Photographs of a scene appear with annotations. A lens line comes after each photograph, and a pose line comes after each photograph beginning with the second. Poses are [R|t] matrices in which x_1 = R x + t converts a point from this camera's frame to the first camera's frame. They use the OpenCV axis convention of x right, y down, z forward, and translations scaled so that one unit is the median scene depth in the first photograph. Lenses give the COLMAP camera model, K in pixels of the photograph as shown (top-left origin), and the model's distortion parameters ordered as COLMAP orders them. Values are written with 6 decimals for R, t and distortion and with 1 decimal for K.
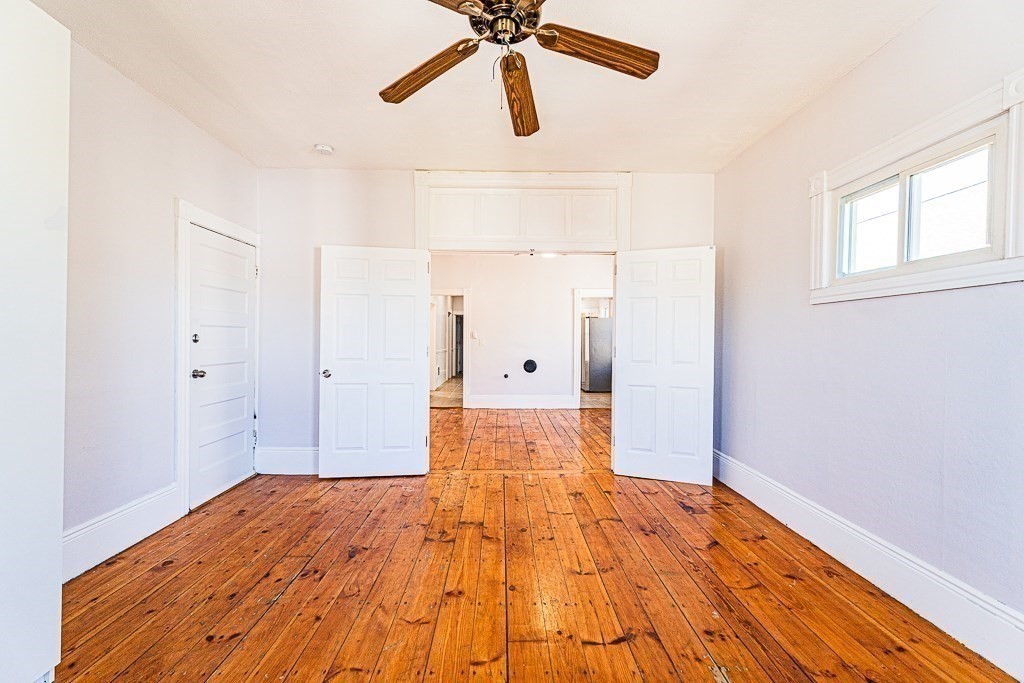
lens RADIAL K [[427.2, 0, 512.2], [0, 427.2, 340.8], [0, 0, 1]] dist [0.005117, 0.000021]
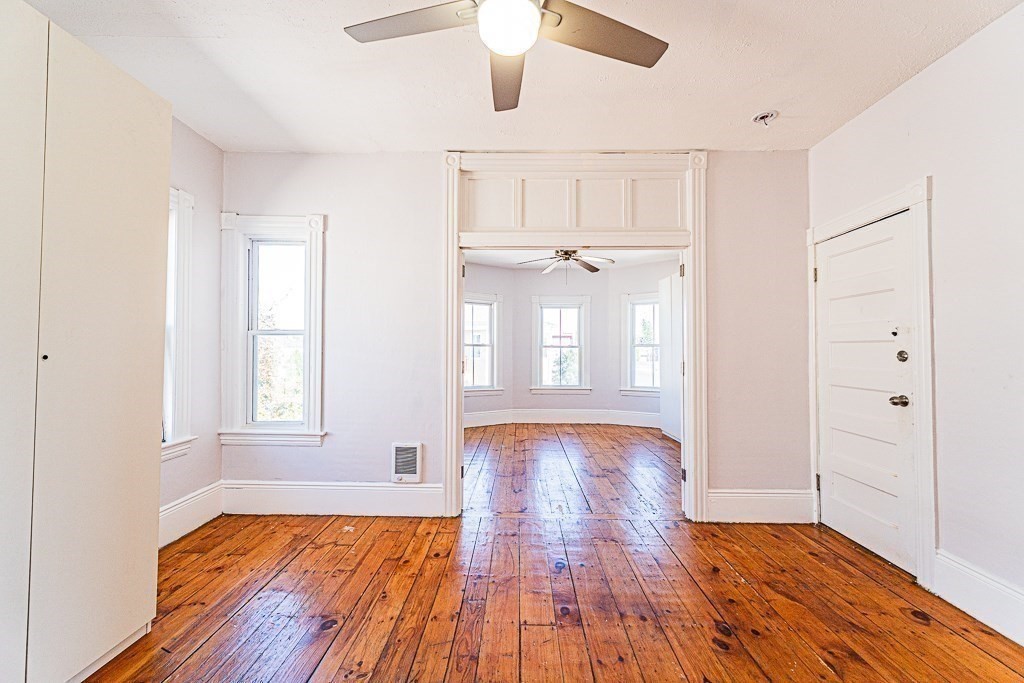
lens RADIAL K [[427.2, 0, 510.8], [0, 427.2, 343.5], [0, 0, 1]] dist [0.005117, 0.000021]
pose [[-0.998859, -0.015341, 0.045227, 0.132309], [-0.015915, 0.999797, -0.012362, -0.011418], [-0.045028, -0.013067, -0.998900, 2.283811]]
